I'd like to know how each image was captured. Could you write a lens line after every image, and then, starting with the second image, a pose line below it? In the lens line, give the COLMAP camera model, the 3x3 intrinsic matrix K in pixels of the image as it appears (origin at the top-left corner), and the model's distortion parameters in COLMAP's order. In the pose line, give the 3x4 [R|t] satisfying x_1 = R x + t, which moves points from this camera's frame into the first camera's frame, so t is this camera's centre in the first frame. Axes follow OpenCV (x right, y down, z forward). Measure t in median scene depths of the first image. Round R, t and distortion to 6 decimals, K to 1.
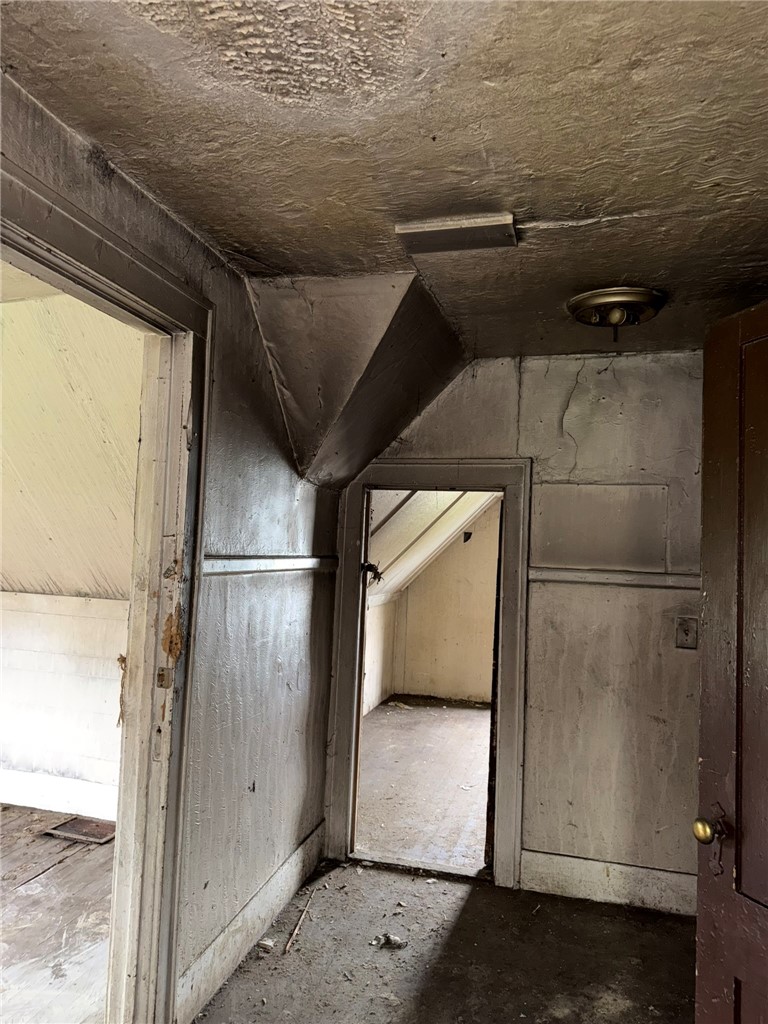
lens RADIAL K [[722.0, 0, 384.0], [0, 722.0, 512.0], [0, 0, 1]] dist [0.056583, -0.071581]
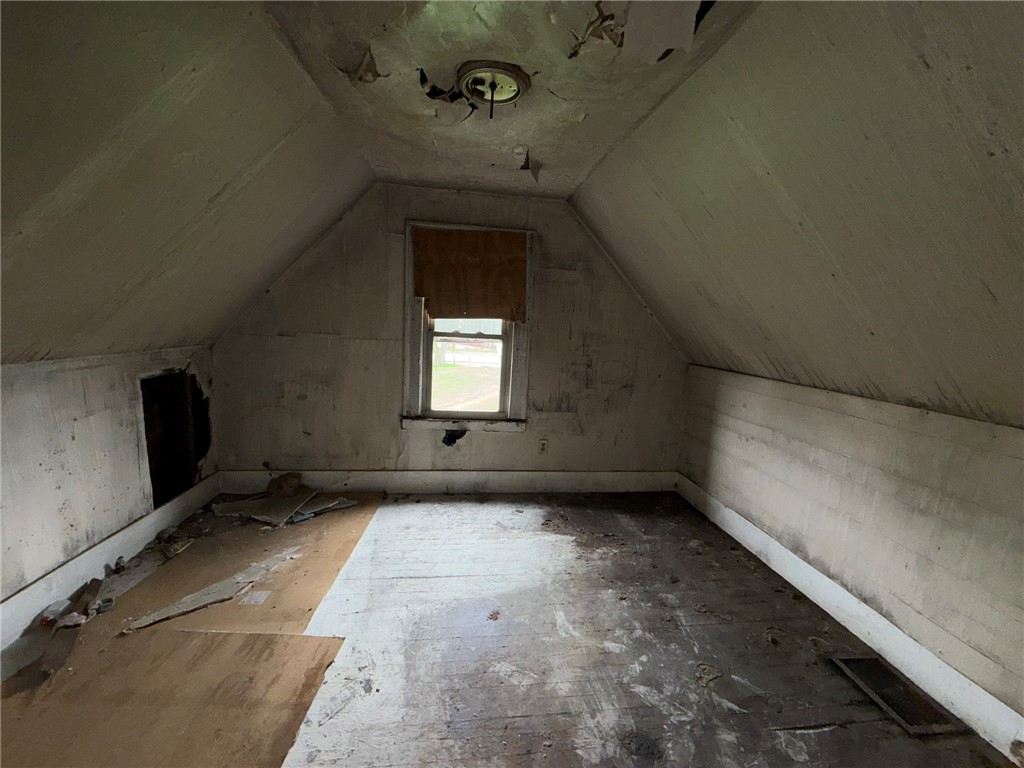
lens RADIAL K [[407.5, 0, 509.5], [0, 407.5, 383.7], [0, 0, 1]] dist [-0.000831, 0.000168]
pose [[0.366966, 0.120101, -0.922449, -0.186170], [0.021161, 0.990296, 0.137352, 0.021899], [0.929994, -0.069923, 0.360864, 0.469307]]
